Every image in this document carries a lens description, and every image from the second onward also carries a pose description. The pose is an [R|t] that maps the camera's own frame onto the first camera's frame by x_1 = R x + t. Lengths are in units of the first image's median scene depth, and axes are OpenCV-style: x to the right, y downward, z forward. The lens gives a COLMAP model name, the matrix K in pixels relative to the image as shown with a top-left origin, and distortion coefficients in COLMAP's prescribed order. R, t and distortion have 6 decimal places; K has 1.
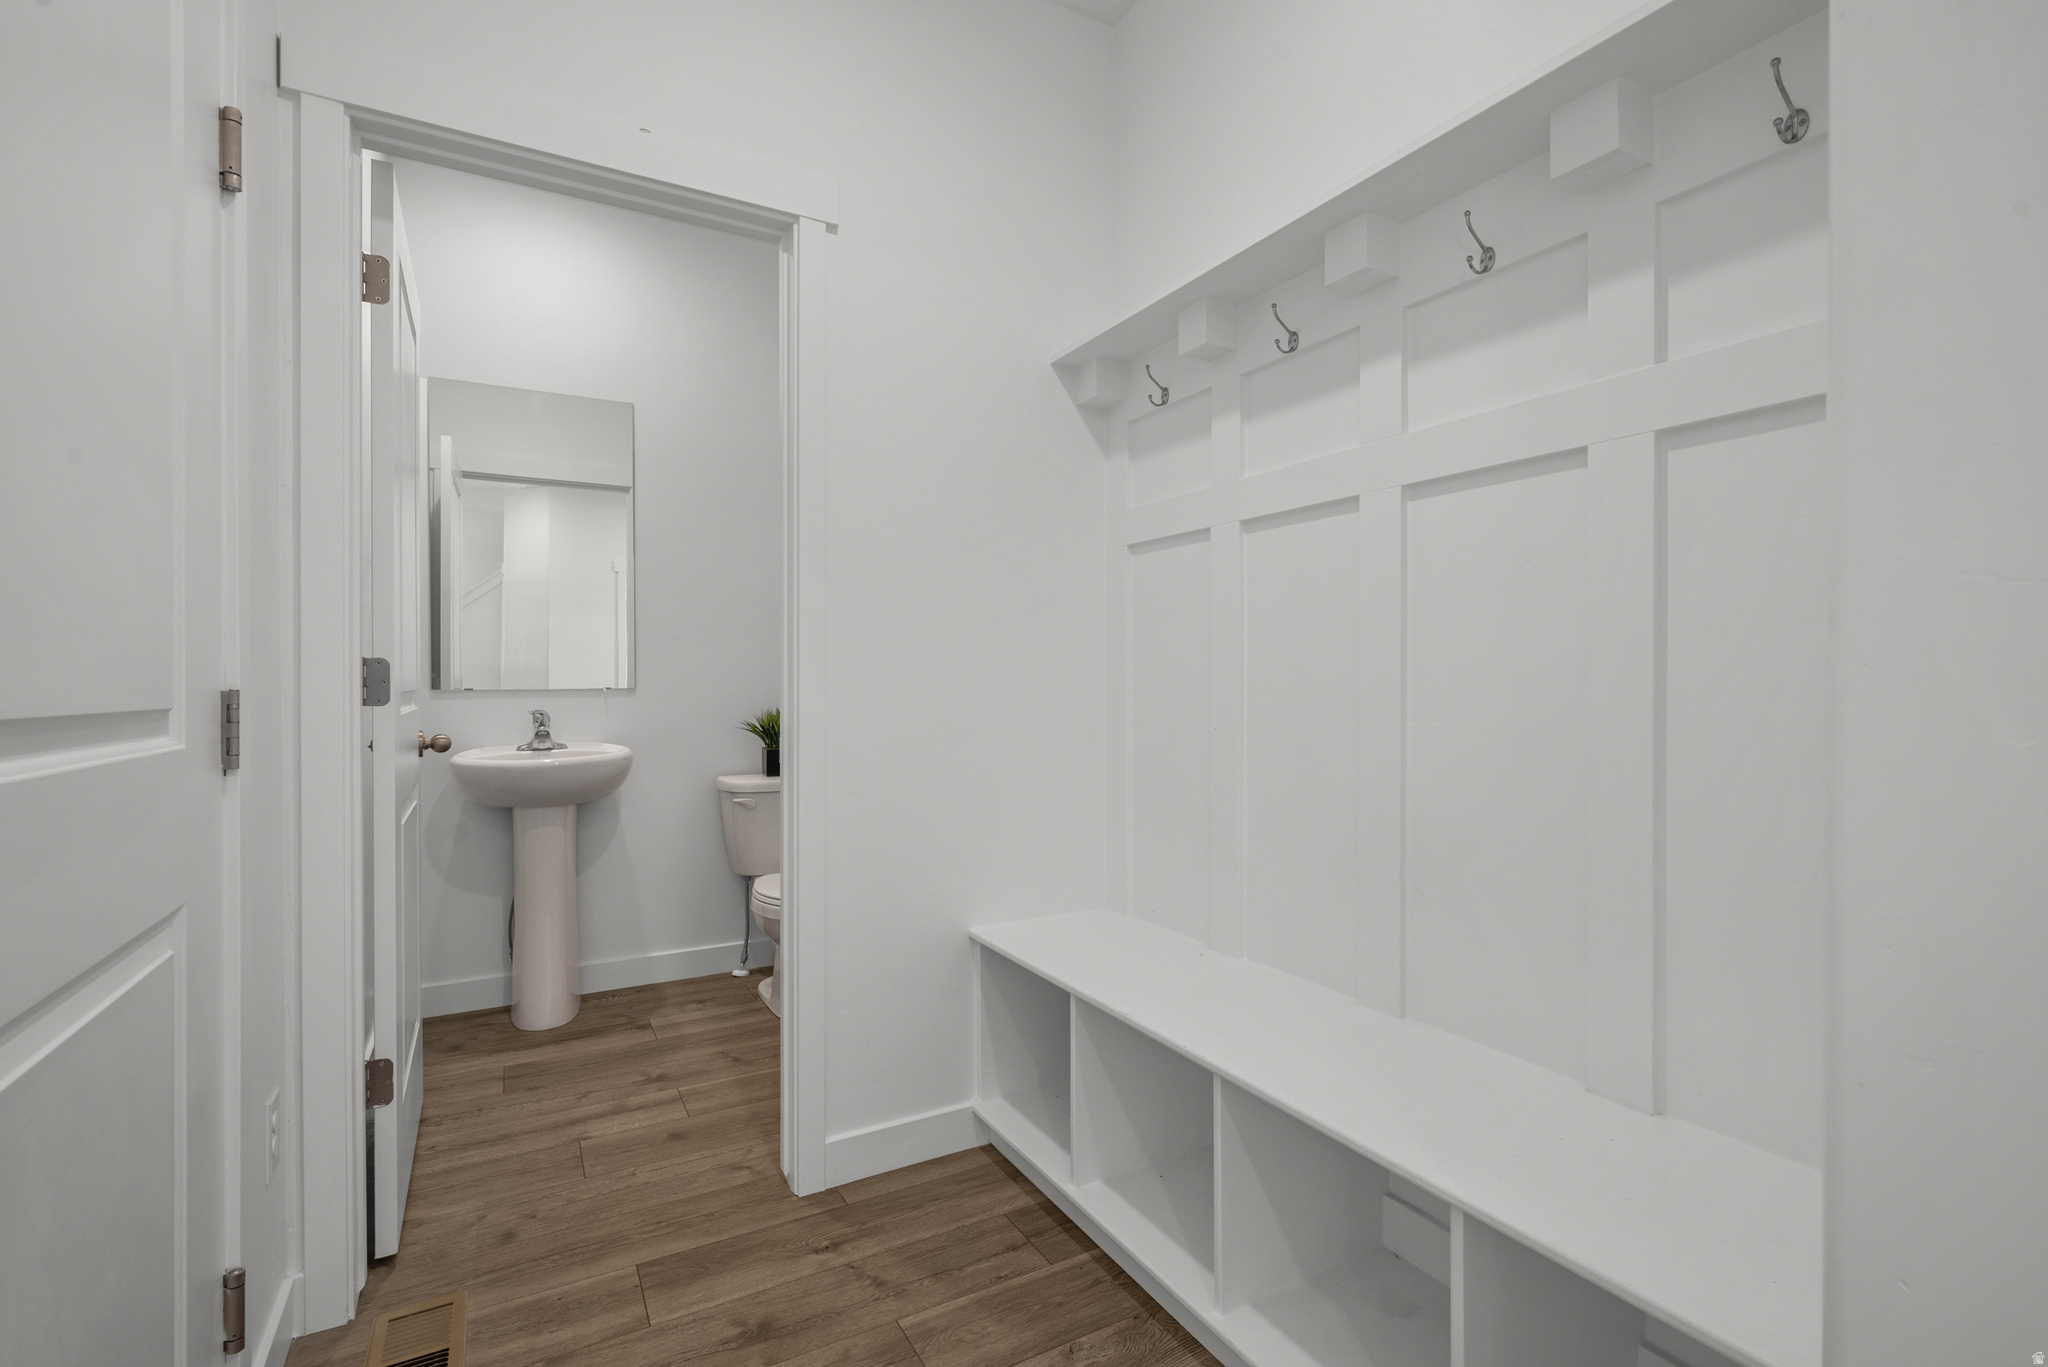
lens RADIAL K [[914.1, 0, 1022.9], [0, 914.1, 684.7], [0, 0, 1]] dist [0.001872, -0.000005]
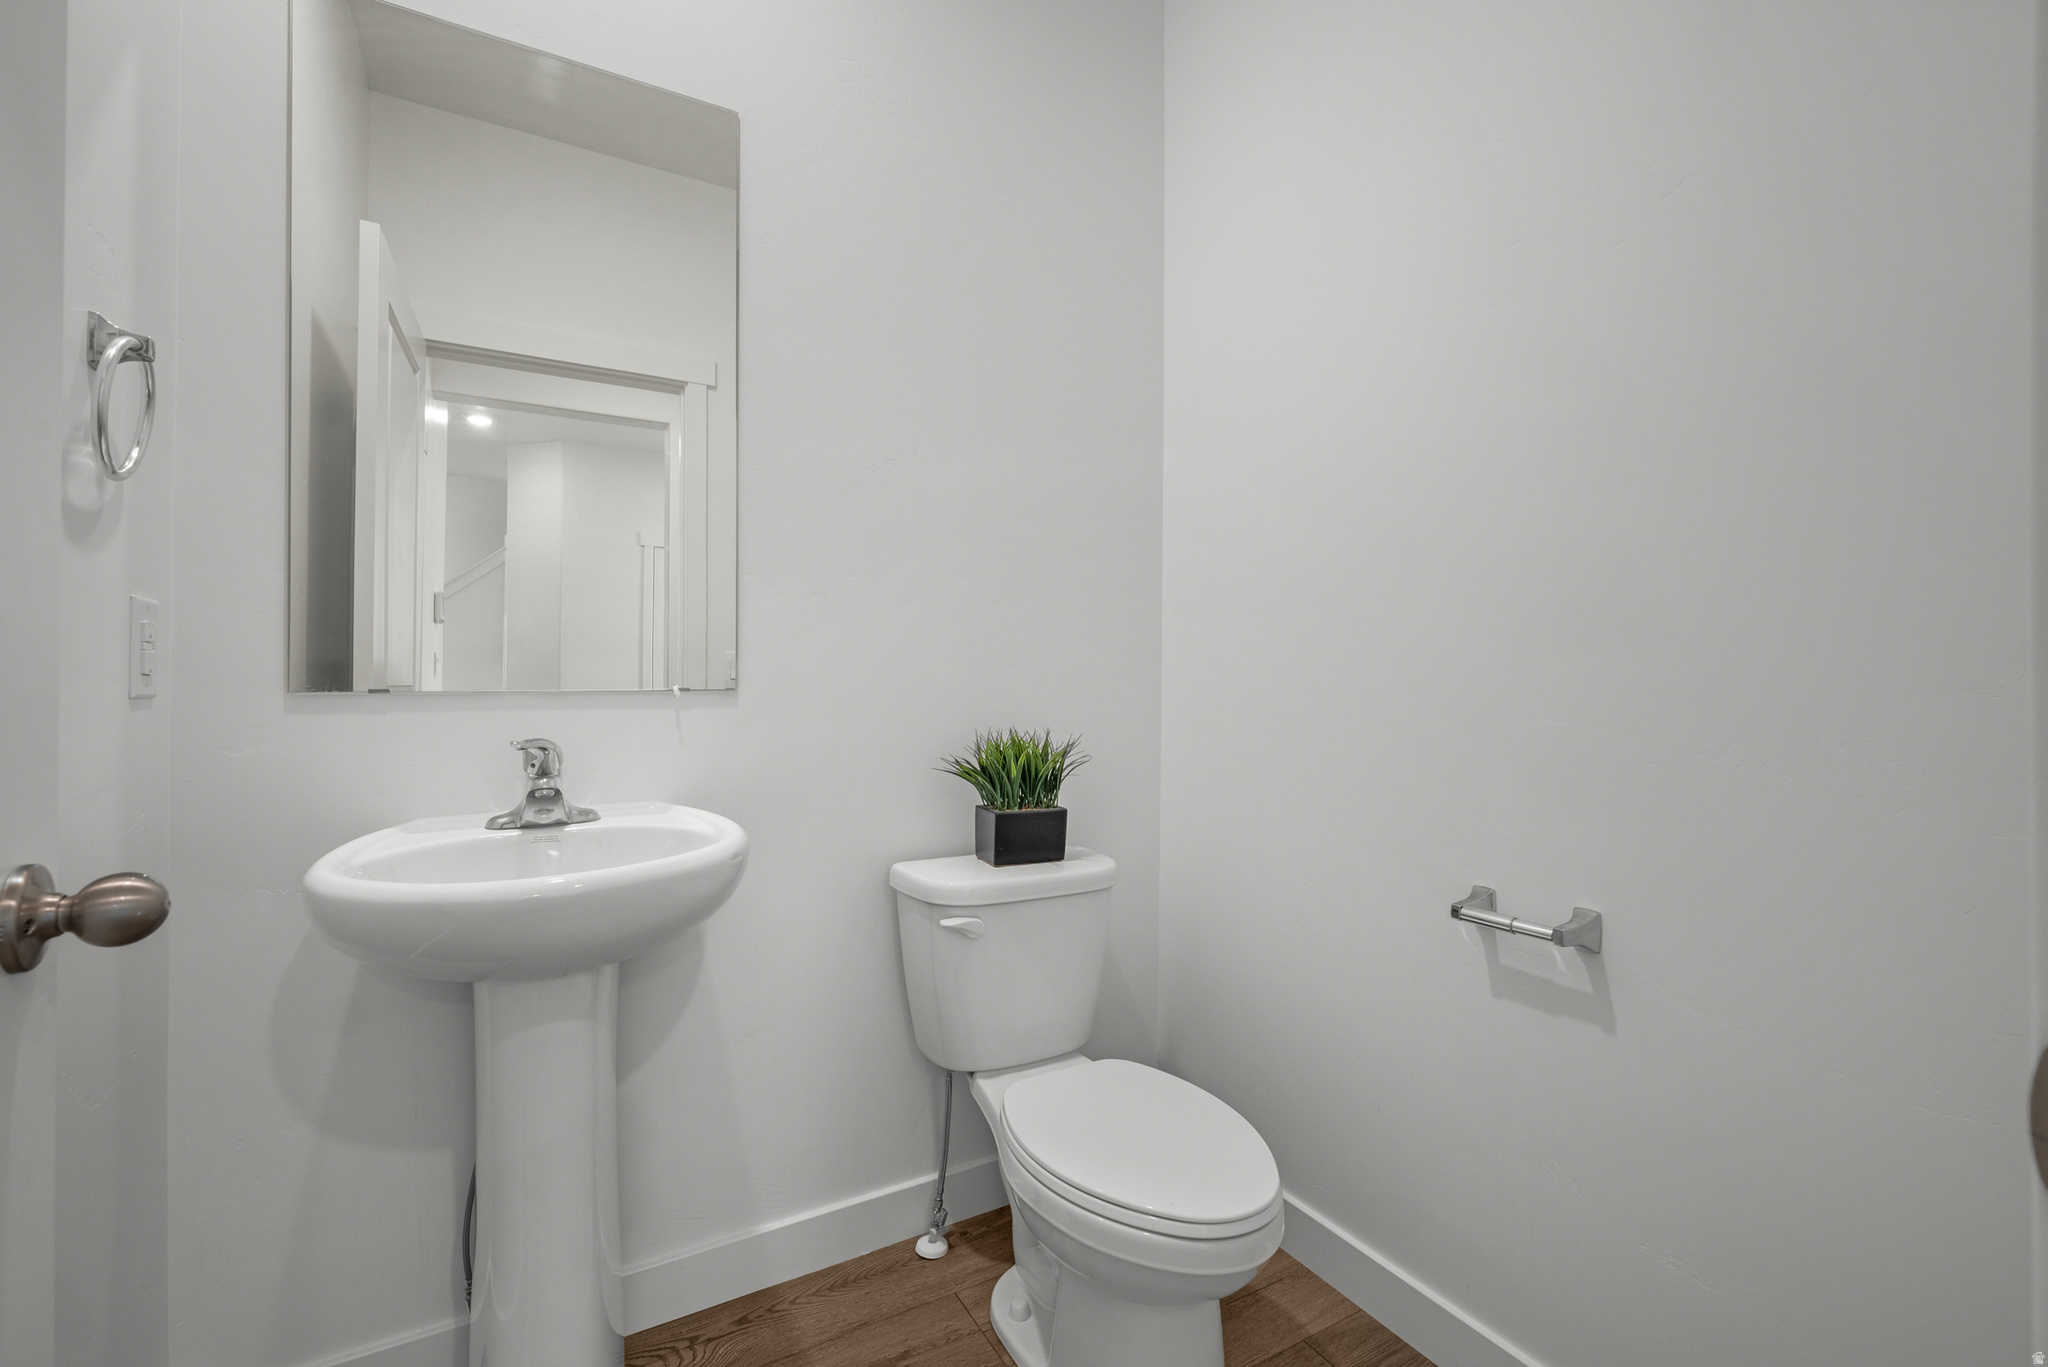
lens RADIAL K [[863.8, 0, 1022.6], [0, 863.8, 684.0], [0, 0, 1]] dist [-0.000321, -0.000004]
pose [[0.999872, 0.004188, 0.015465, -0.296310], [-0.004106, 0.999977, -0.005335, 0.002477], [-0.015487, 0.005270, 0.999866, 0.569760]]
